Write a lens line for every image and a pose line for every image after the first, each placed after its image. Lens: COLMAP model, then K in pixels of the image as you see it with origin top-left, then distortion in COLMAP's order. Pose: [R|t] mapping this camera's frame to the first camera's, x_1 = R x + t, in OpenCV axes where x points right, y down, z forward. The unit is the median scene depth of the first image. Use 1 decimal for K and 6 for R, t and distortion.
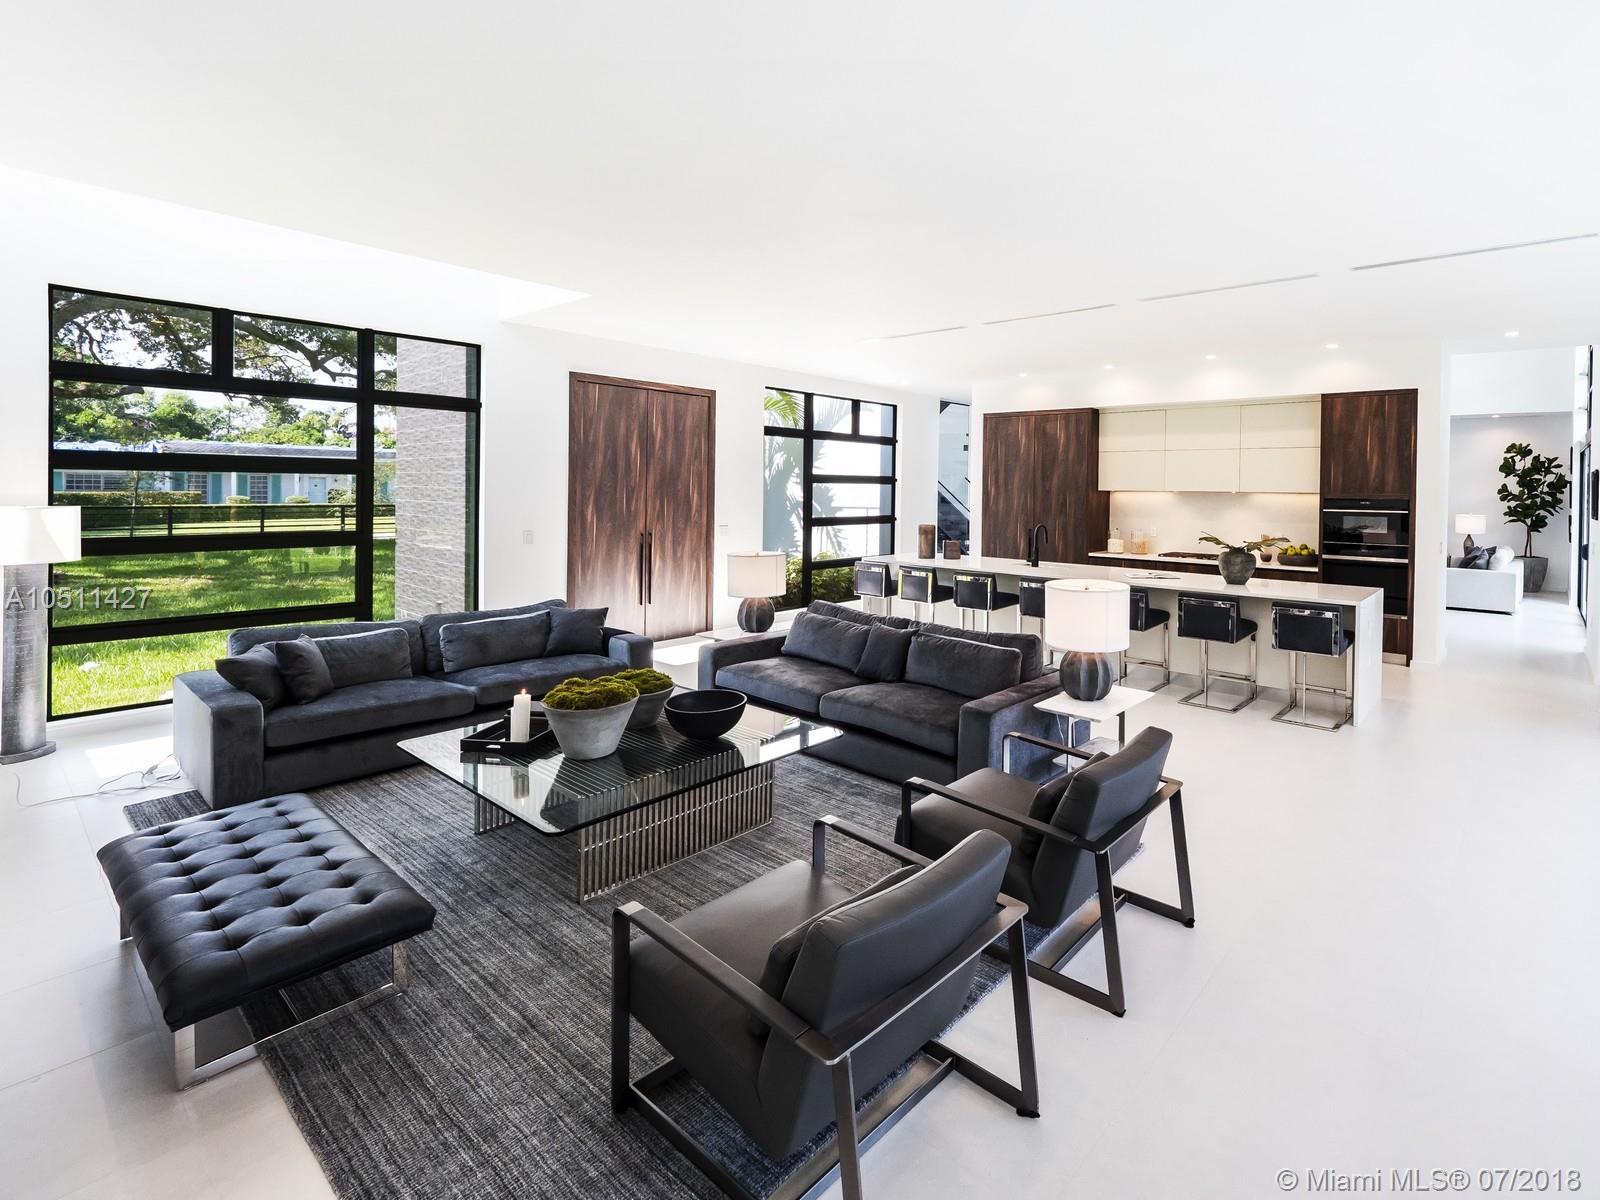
lens RADIAL K [[748.2, 0, 884.5], [0, 748.2, 501.0], [0, 0, 1]] dist [-0.005156, -0.001817]
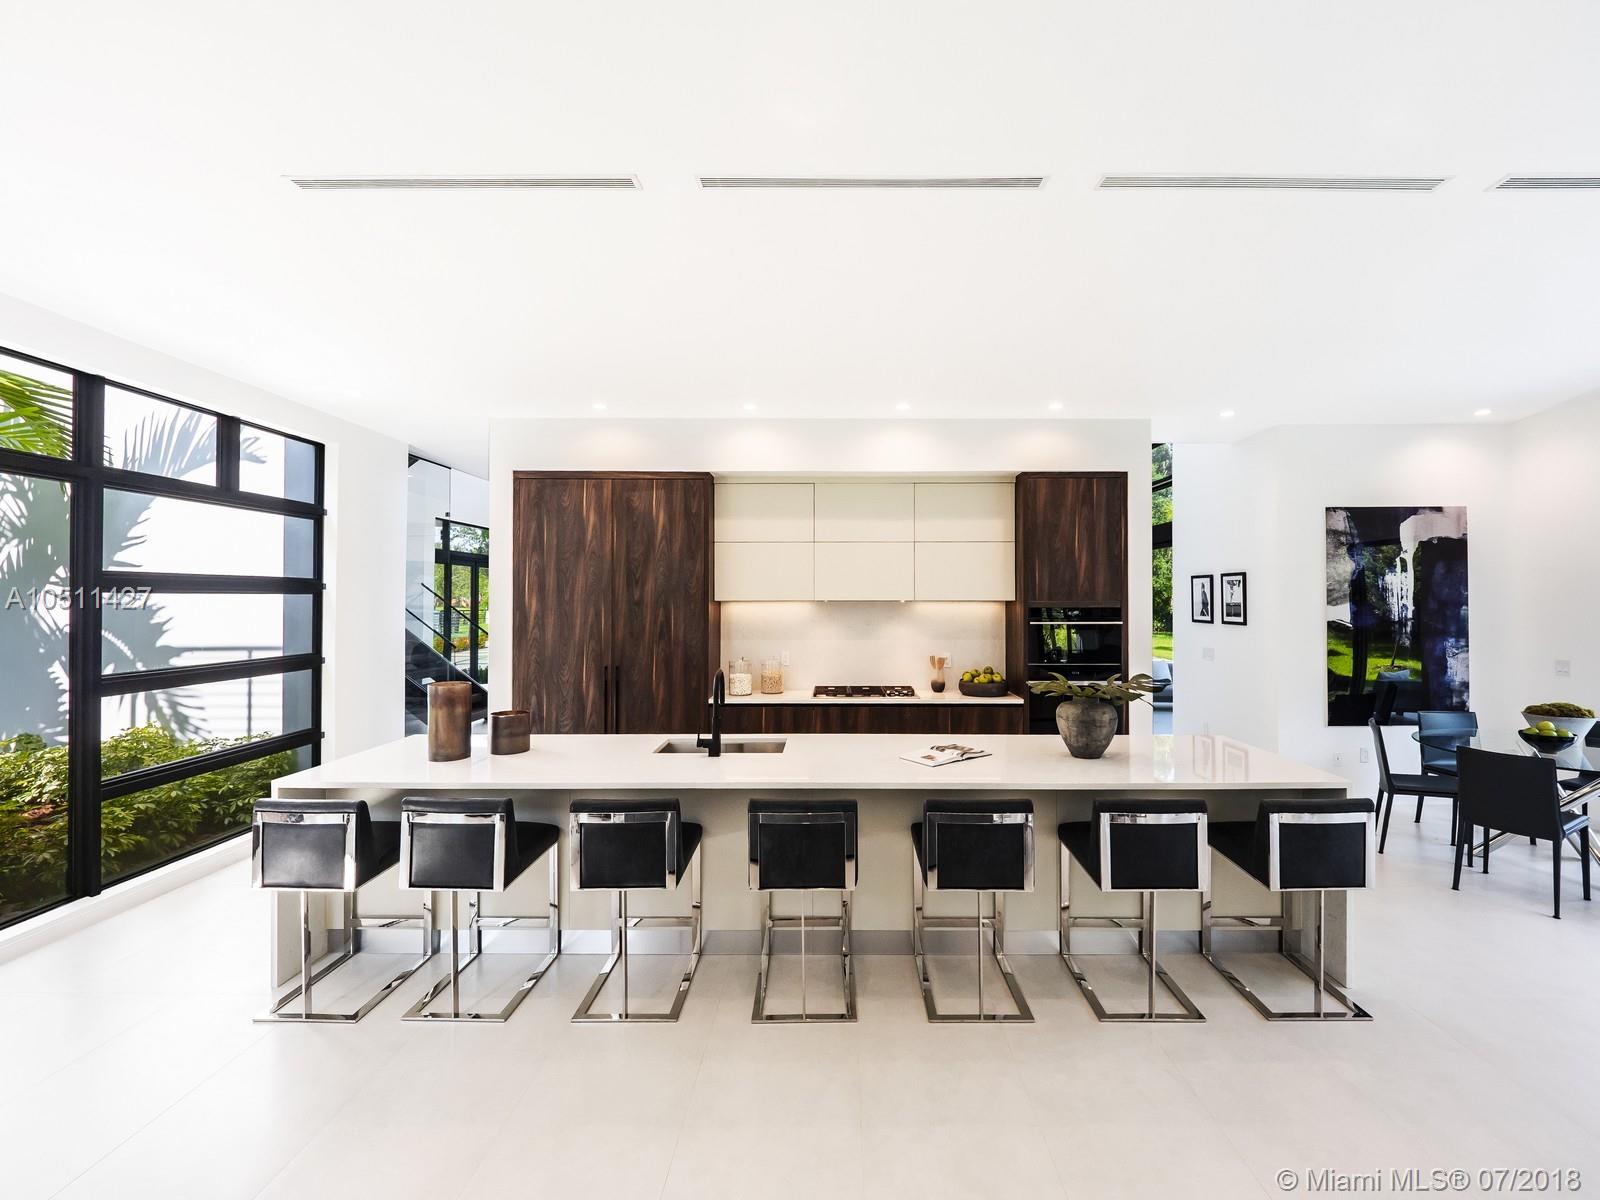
lens RADIAL K [[733.8, 0, 818.9], [0, 733.8, 591.0], [0, 0, 1]] dist [0.002778, -0.001764]
pose [[0.778429, -0.005877, 0.627705, -0.042868], [0.020872, 0.999646, -0.016524, -0.009879], [-0.627385, 0.025964, 0.778276, 0.434972]]
